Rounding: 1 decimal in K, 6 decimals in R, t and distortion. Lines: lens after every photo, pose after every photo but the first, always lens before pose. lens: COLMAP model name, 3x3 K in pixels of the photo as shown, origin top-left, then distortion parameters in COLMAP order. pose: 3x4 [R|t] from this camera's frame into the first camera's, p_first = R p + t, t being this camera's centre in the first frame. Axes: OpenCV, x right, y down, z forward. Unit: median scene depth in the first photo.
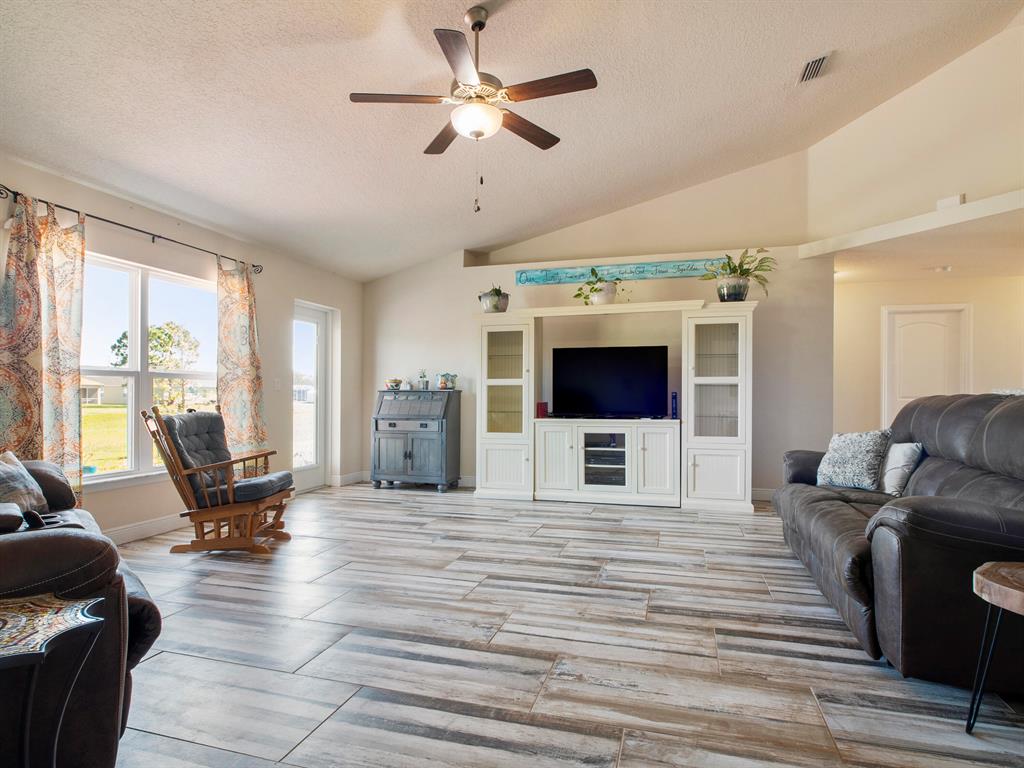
lens RADIAL K [[577.7, 0, 509.4], [0, 577.7, 387.9], [0, 0, 1]] dist [-0.002014, -0.000263]
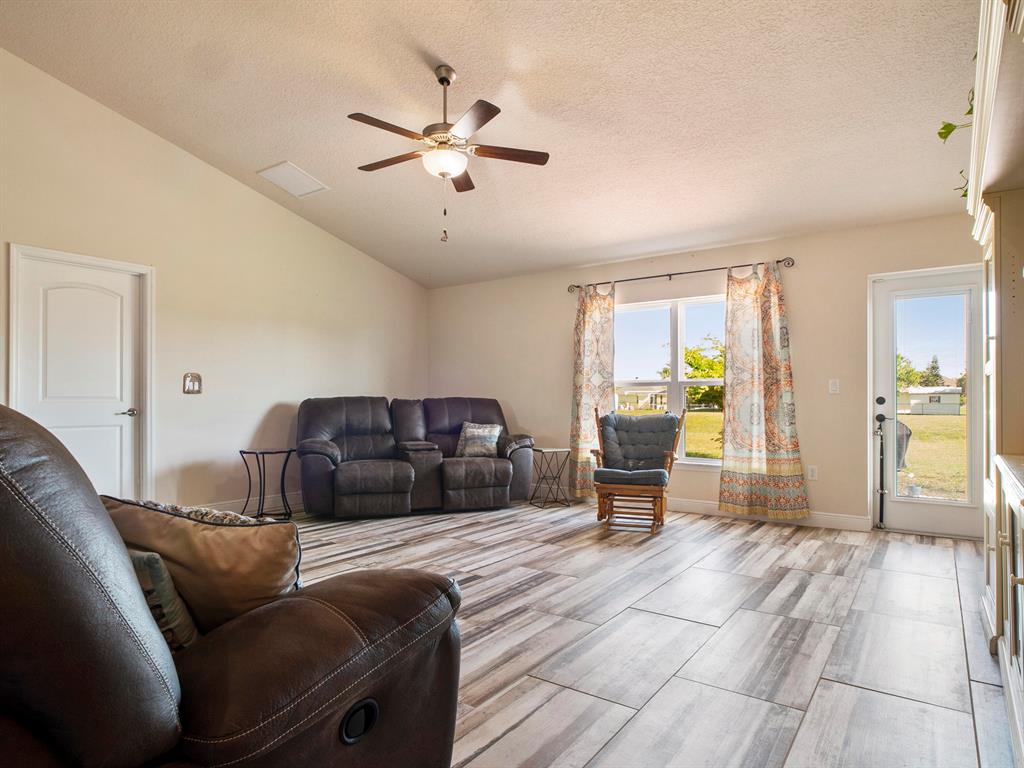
lens RADIAL K [[599.7, 0, 509.8], [0, 599.7, 391.1], [0, 0, 1]] dist [-0.007112, -0.001635]
pose [[-0.337808, -0.016816, -0.941065, 0.872957], [0.014926, 0.999619, -0.023221, 0.021843], [0.941097, -0.021890, -0.337428, 1.297524]]
